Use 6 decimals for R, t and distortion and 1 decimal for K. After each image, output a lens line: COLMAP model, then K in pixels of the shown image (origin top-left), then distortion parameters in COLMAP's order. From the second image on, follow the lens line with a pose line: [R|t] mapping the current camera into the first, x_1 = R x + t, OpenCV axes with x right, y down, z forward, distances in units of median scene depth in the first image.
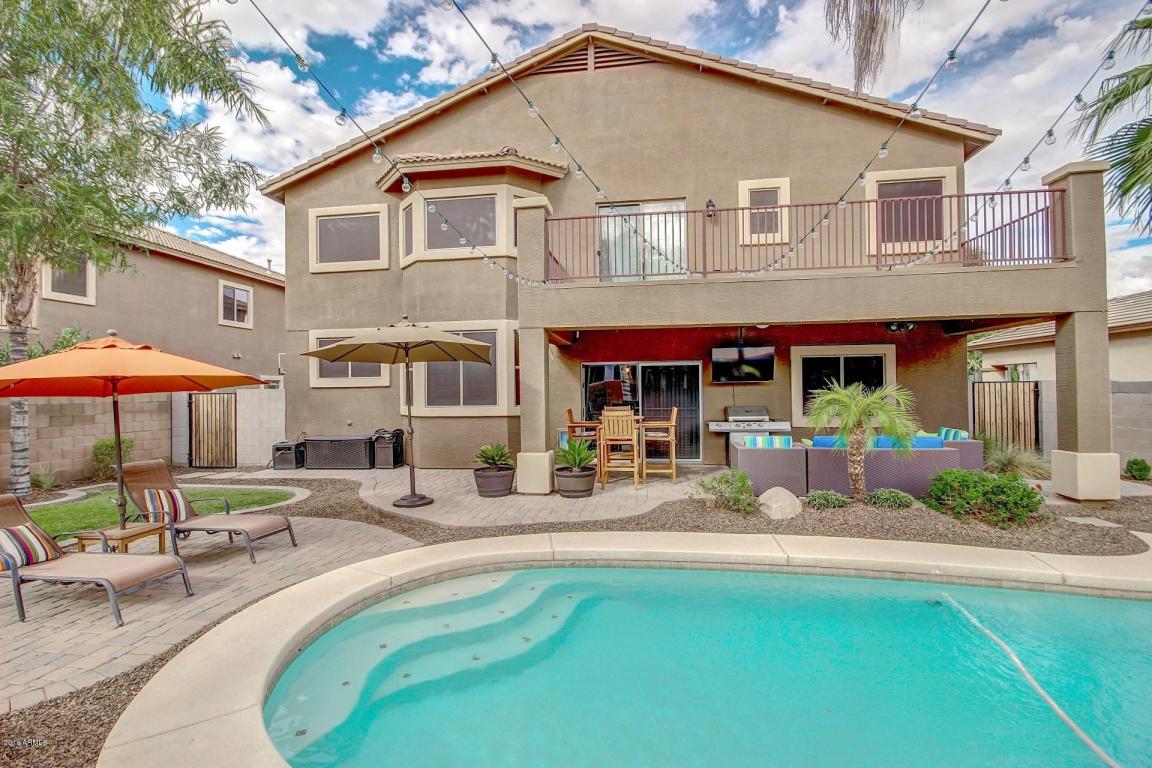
lens RADIAL K [[564.8, 0, 576.0], [0, 564.8, 384.0], [0, 0, 1]] dist [-0.000461, 0.000084]
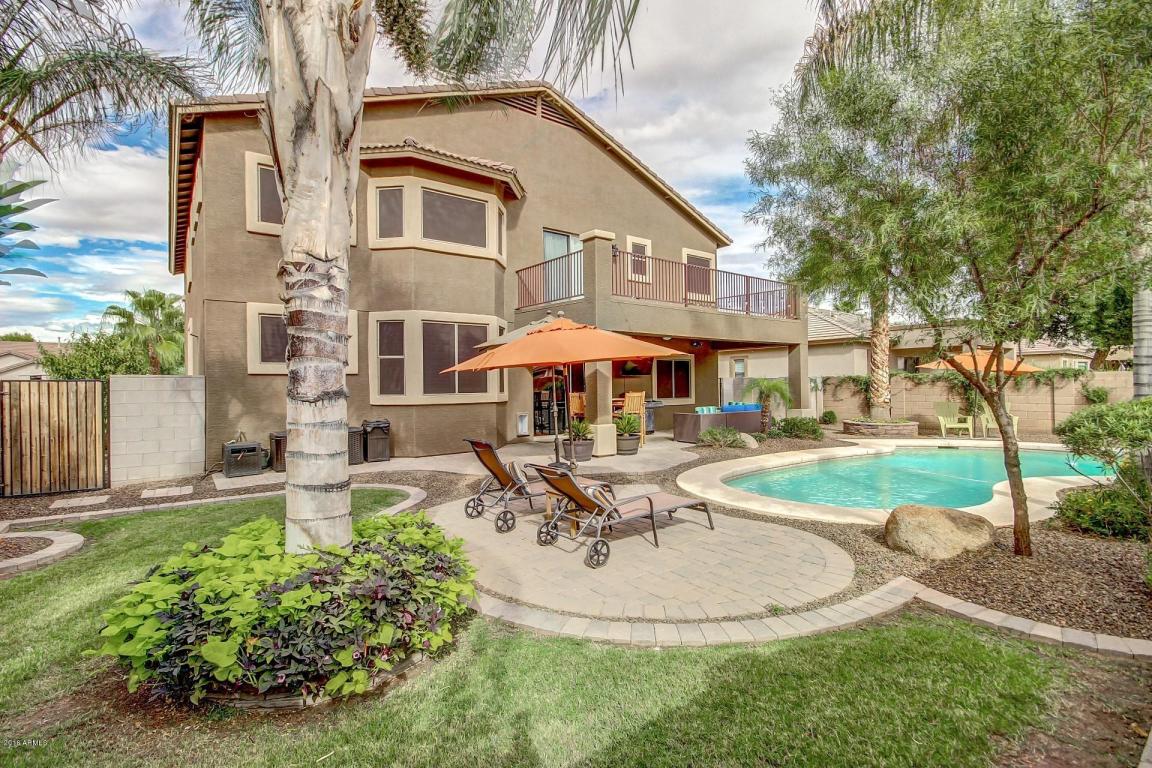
lens RADIAL K [[556.4, 0, 576.0], [0, 556.4, 384.0], [0, 0, 1]] dist [0.040272, 0.000048]
pose [[0.691937, 0.007582, 0.721918, -0.800688], [-0.006500, 0.999970, -0.004272, 0.024054], [-0.721928, -0.001736, 0.691966, 0.112336]]
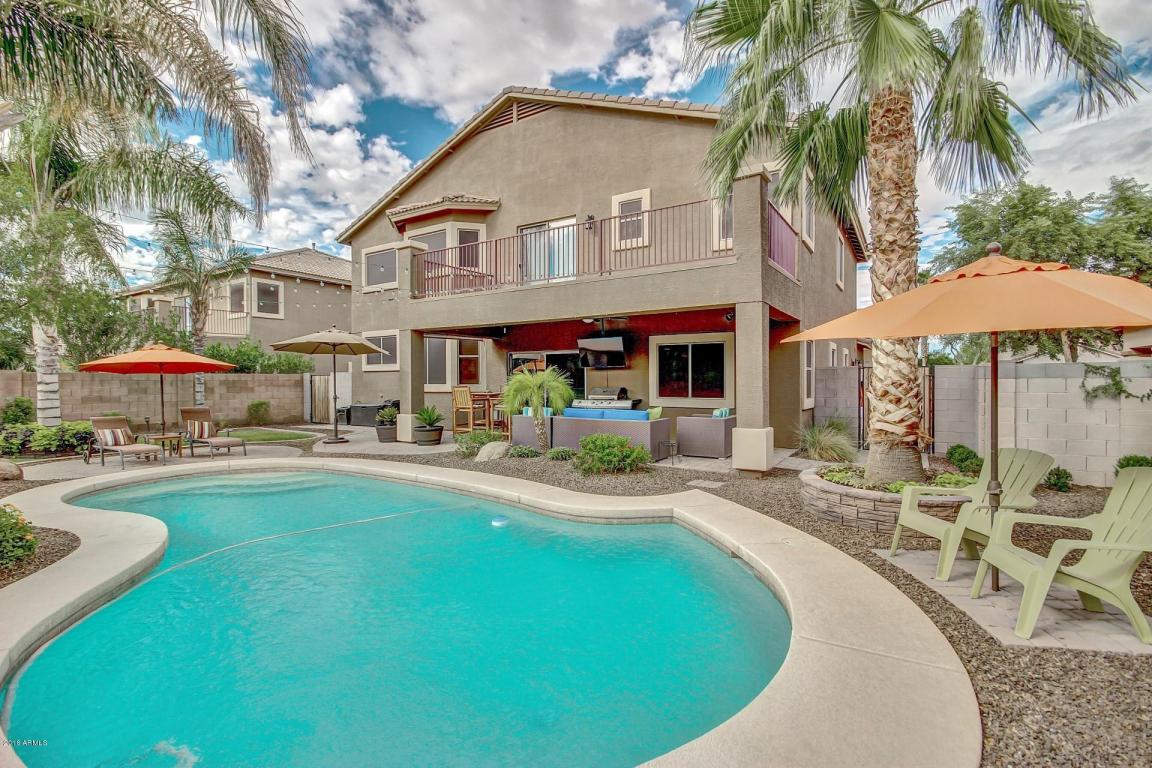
lens RADIAL K [[530.2, 0, 576.0], [0, 530.2, 384.0], [0, 0, 1]] dist [-0.003636, 0.000117]
pose [[0.915069, 0.013059, -0.403086, 0.655320], [-0.005200, 0.999775, 0.020584, 0.009144], [0.403264, -0.016740, 0.914930, -0.046154]]
